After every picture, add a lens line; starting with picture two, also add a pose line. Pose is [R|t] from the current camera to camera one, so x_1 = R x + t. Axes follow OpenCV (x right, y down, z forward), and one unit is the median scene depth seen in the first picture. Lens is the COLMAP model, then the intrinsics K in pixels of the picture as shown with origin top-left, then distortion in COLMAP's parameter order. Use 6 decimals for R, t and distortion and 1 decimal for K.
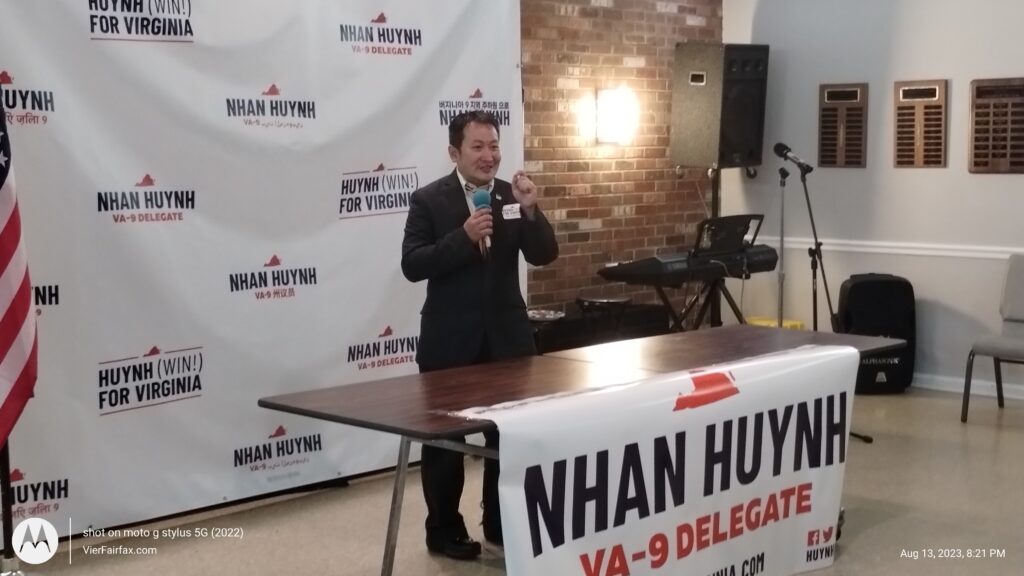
lens RADIAL K [[1471.5, 0, 495.2], [0, 1471.5, 289.5], [0, 0, 1]] dist [0.109151, -0.548745]
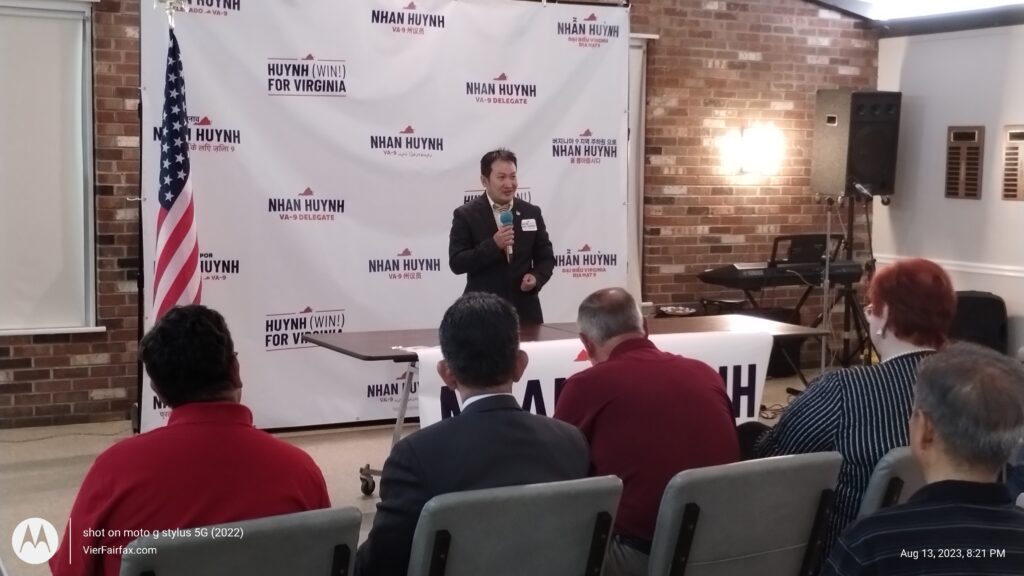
lens RADIAL K [[1416.2, 0, 494.6], [0, 1416.2, 282.4], [0, 0, 1]] dist [0.067747, -0.155202]
pose [[0.952698, 0.047885, -0.300121, 0.329702], [-0.052249, 0.998613, -0.006527, 0.013152], [0.299392, 0.021899, 0.953879, -0.245739]]
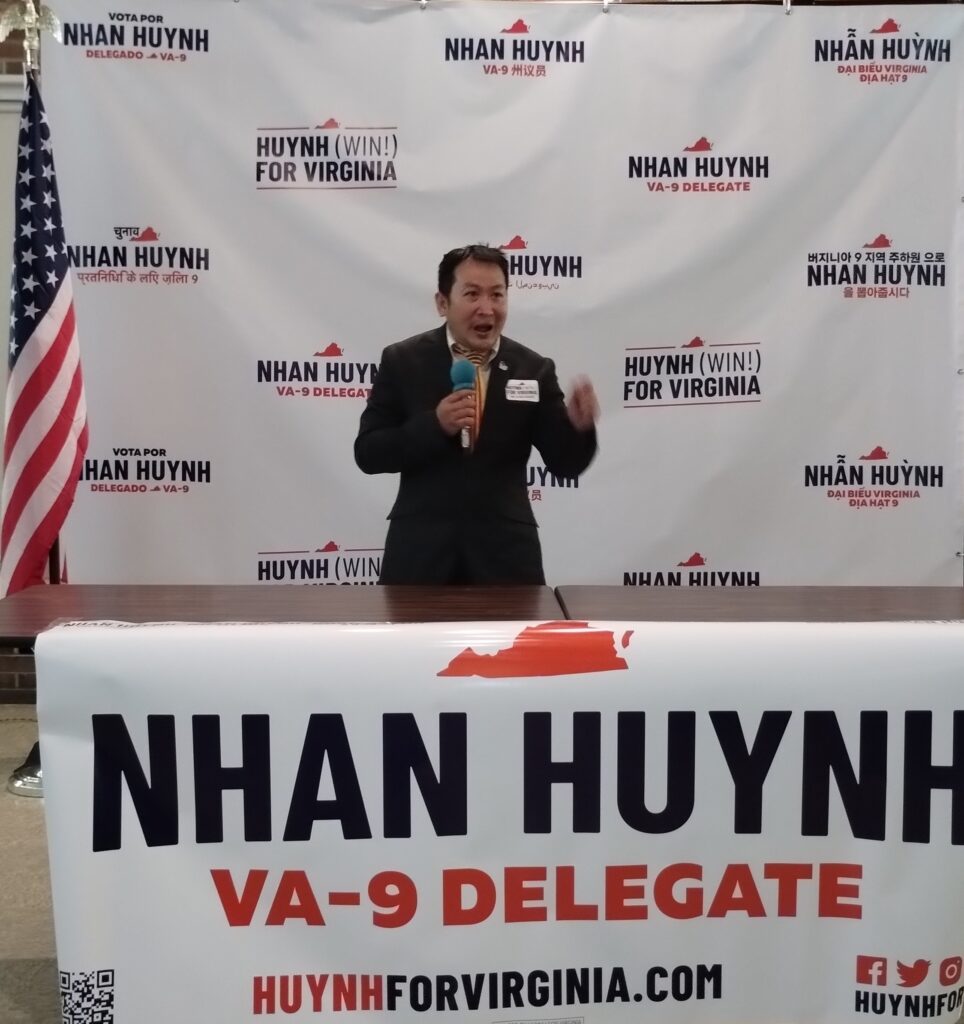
lens RADIAL K [[1445.5, 0, 490.6], [0, 1445.5, 496.3], [0, 0, 1]] dist [0.038161, 0.002297]
pose [[0.710179, 0.053633, -0.701975, 0.396493], [-0.077078, 0.997023, -0.001804, 0.005894], [0.699789, 0.055388, 0.712199, 0.424897]]
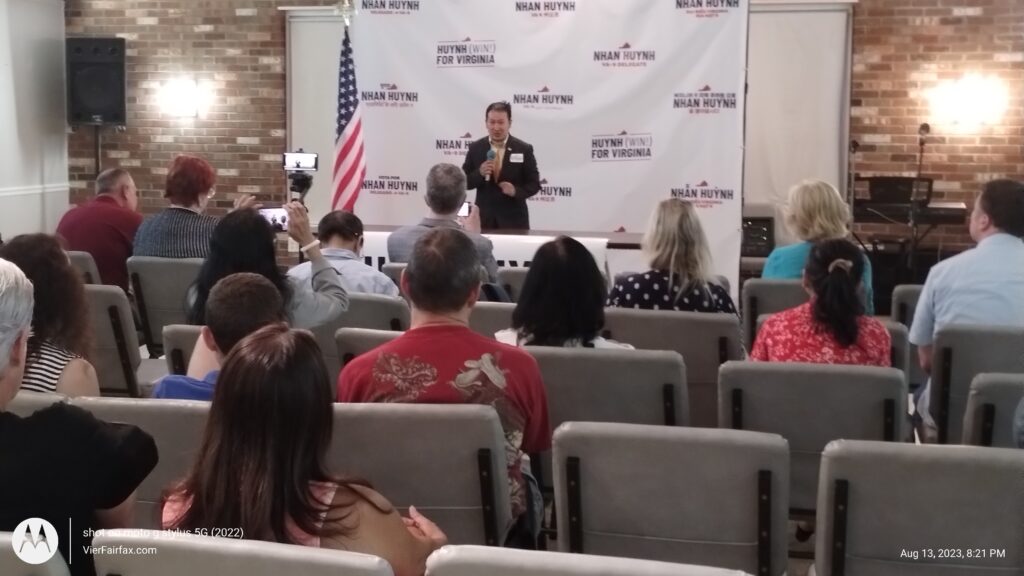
lens RADIAL K [[1416.2, 0, 494.6], [0, 1416.2, 282.4], [0, 0, 1]] dist [0.067747, -0.155202]
pose [[0.494627, 0.110135, -0.862099, 1.365033], [-0.098664, 0.992641, 0.070204, -0.012155], [0.863487, 0.050333, 0.501854, 0.056406]]
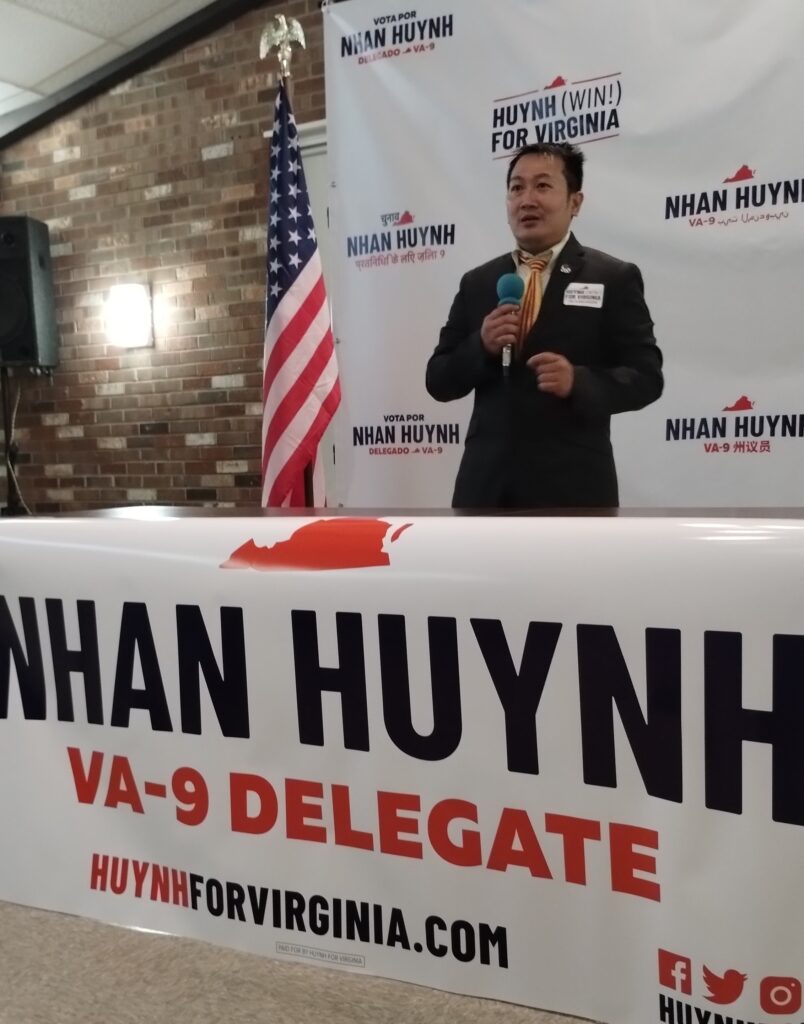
lens RADIAL K [[1203.1, 0, 418.4], [0, 1203.1, 574.3], [0, 0, 1]] dist [0.027085, 0.019555]
pose [[0.209665, 0.092664, -0.973372, 0.426151], [-0.072958, 0.994207, 0.078932, 0.030812], [0.975048, 0.054466, 0.215211, 0.704036]]
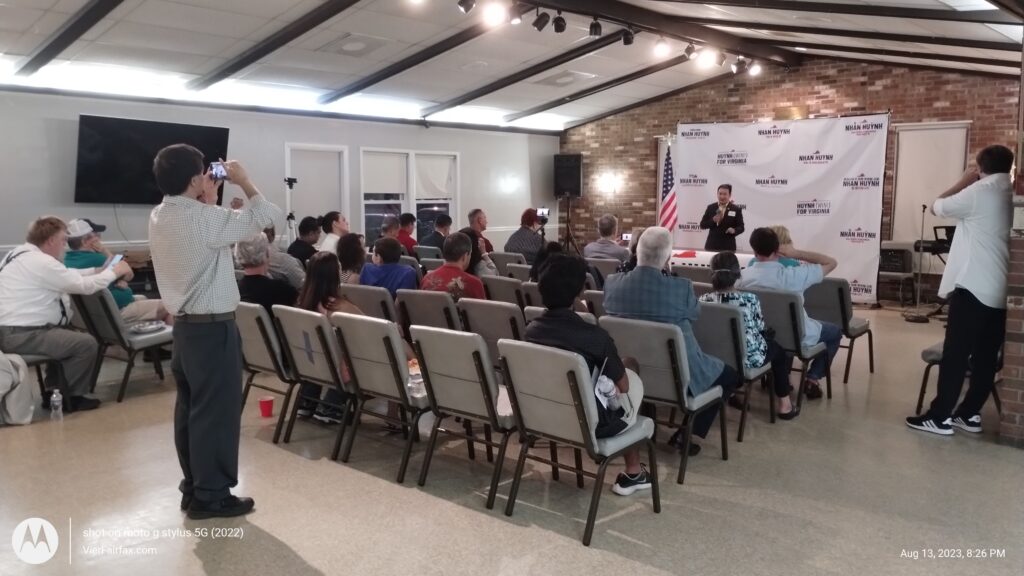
lens RADIAL K [[841.6, 0, 515.2], [0, 841.6, 276.7], [0, 0, 1]] dist [0.054526, -0.066159]
pose [[0.030255, 0.109572, -0.993518, 1.786575], [-0.105958, 0.988724, 0.105817, -0.048666], [0.993910, 0.102070, 0.041524, 0.337818]]
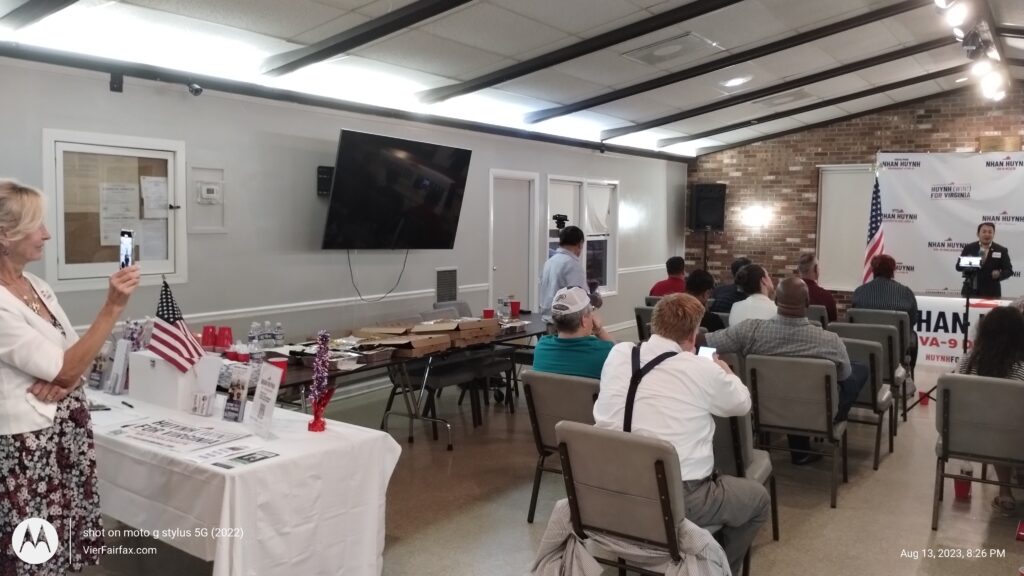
lens RADIAL K [[841.6, 0, 515.2], [0, 841.6, 276.7], [0, 0, 1]] dist [0.054526, -0.066159]
pose [[0.196974, 0.081182, -0.977042, 1.383970], [-0.110772, 0.992027, 0.060095, 0.005002], [0.974131, 0.096391, 0.204396, -0.352562]]
